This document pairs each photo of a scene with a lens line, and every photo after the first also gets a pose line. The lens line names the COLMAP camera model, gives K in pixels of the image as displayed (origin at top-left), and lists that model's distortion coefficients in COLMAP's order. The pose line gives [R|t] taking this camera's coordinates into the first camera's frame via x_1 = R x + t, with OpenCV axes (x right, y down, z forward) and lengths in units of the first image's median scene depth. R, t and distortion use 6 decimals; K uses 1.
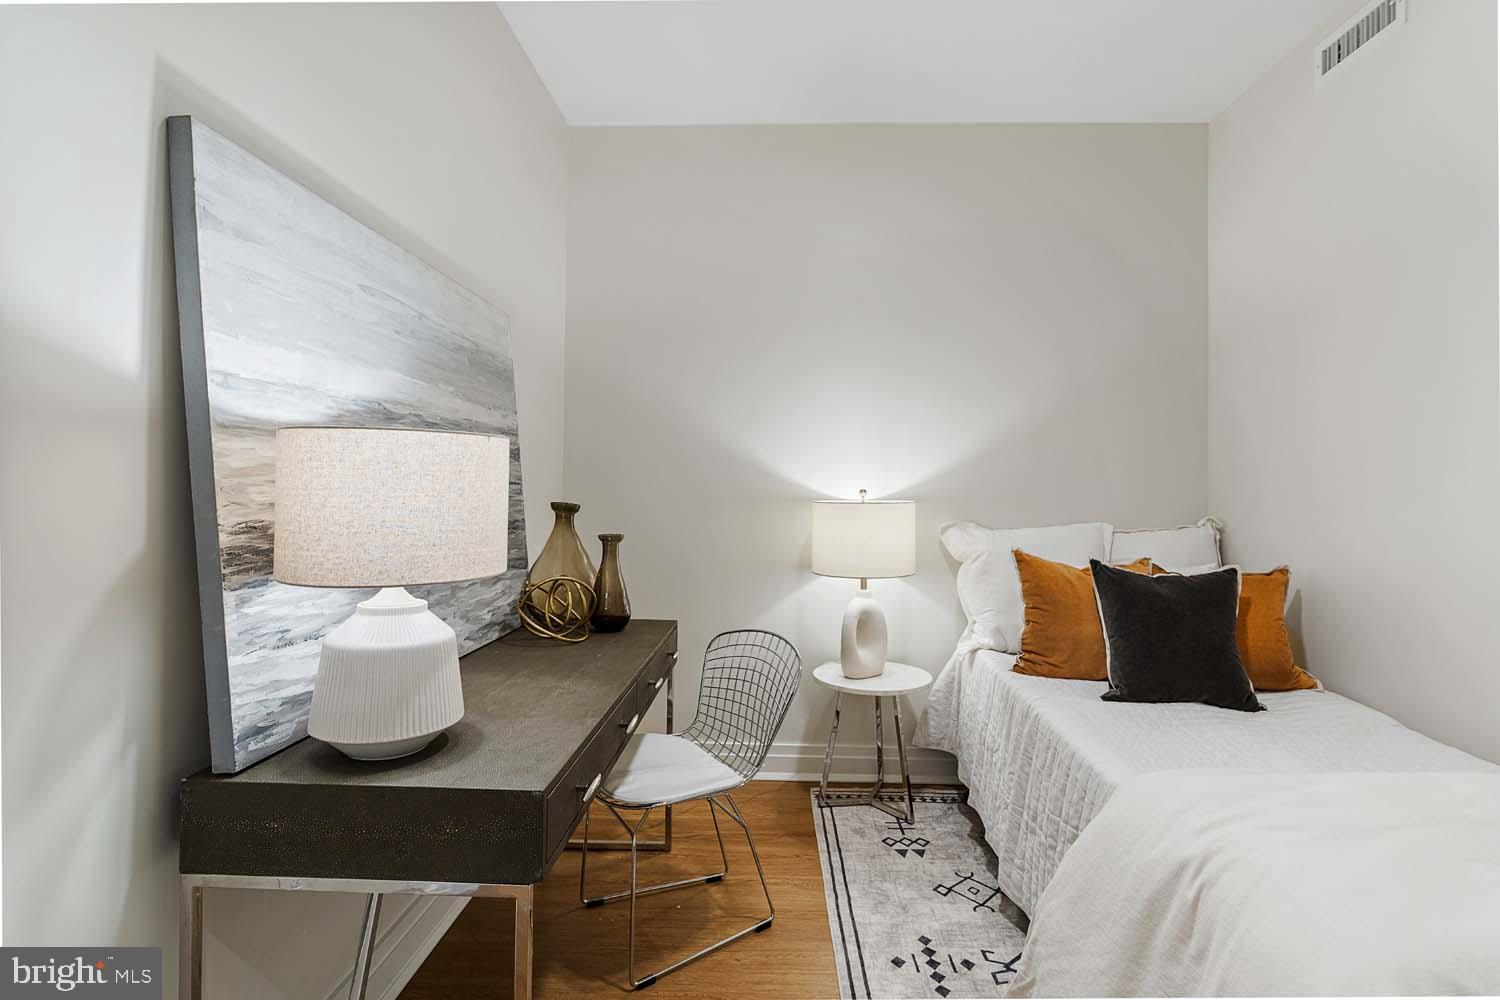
lens RADIAL K [[714.8, 0, 753.0], [0, 714.8, 487.1], [0, 0, 1]] dist [-0.010639, -0.000509]
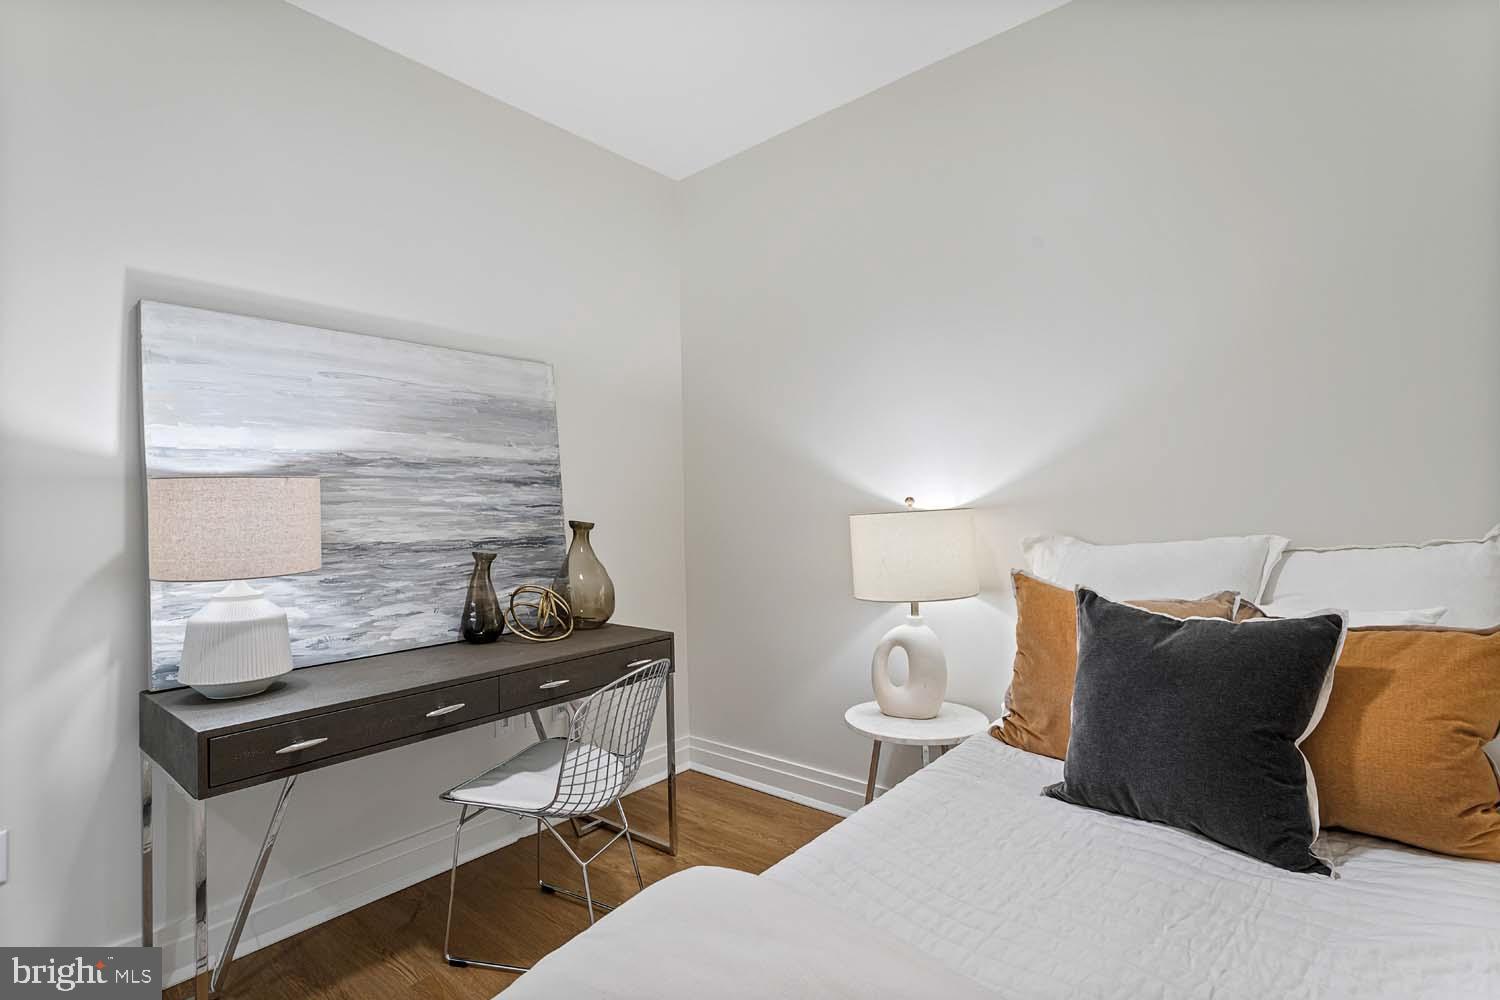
lens RADIAL K [[691.1, 0, 750.0], [0, 691.1, 500.0], [0, 0, 1]] dist [-0.029367, 0.000124]
pose [[0.796565, -0.035587, -0.603504, 0.732284], [0.033579, 0.999329, -0.014606, 0.015942], [0.603620, -0.008630, 0.797226, 0.327682]]
